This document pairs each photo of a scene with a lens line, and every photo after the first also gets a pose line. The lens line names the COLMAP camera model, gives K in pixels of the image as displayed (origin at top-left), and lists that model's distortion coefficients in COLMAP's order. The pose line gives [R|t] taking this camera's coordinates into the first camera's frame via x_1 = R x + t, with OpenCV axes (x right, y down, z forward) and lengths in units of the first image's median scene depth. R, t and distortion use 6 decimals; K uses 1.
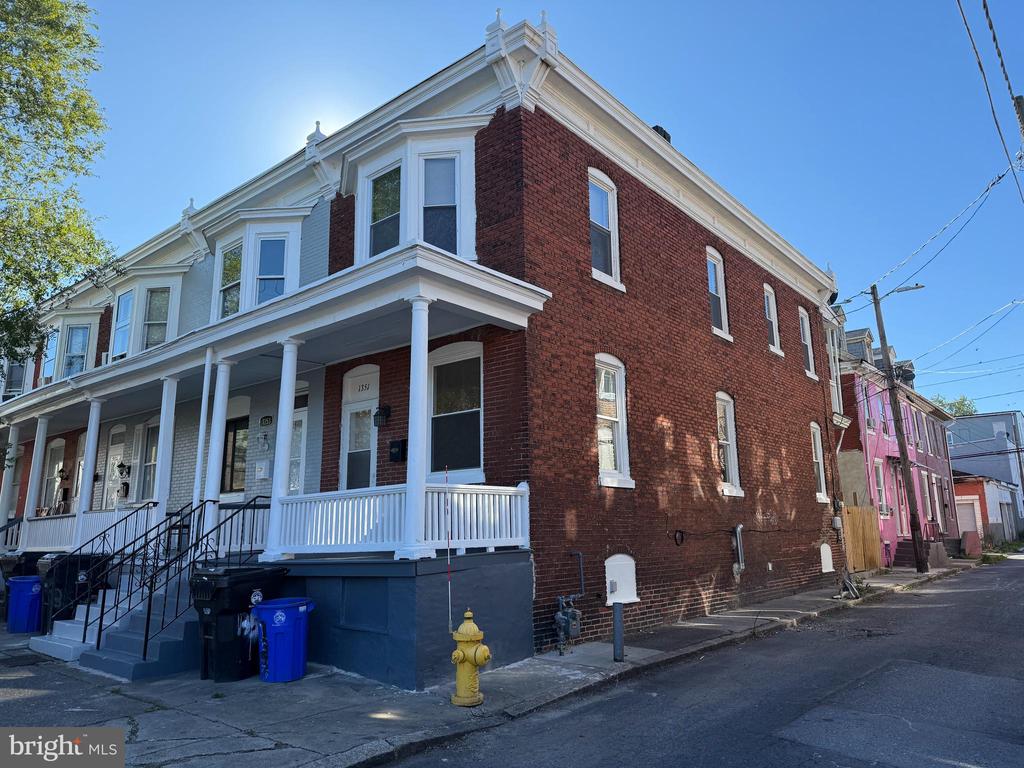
lens RADIAL K [[699.7, 0, 512.0], [0, 699.7, 384.0], [0, 0, 1]] dist [0.099438, -0.145327]
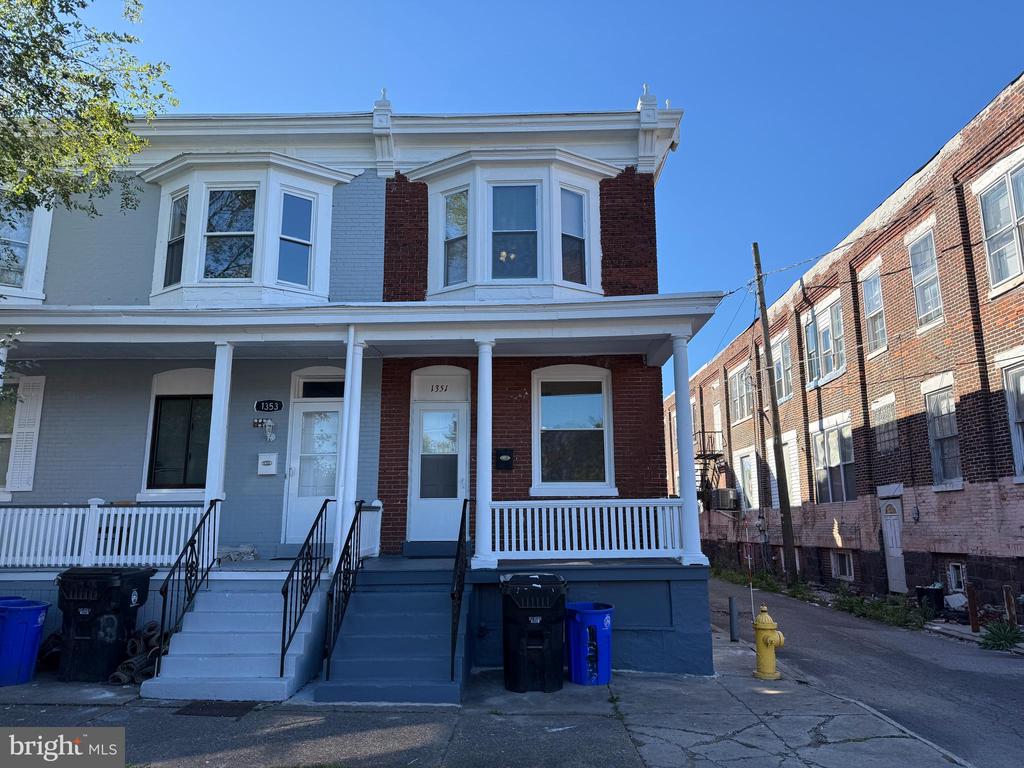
lens RADIAL K [[699.7, 0, 512.0], [0, 699.7, 384.0], [0, 0, 1]] dist [0.099438, -0.145327]
pose [[0.787599, 0.135661, 0.601069, -0.794674], [-0.132816, 0.989909, -0.049390, 0.037315], [-0.601704, -0.040932, 0.797670, 0.189322]]
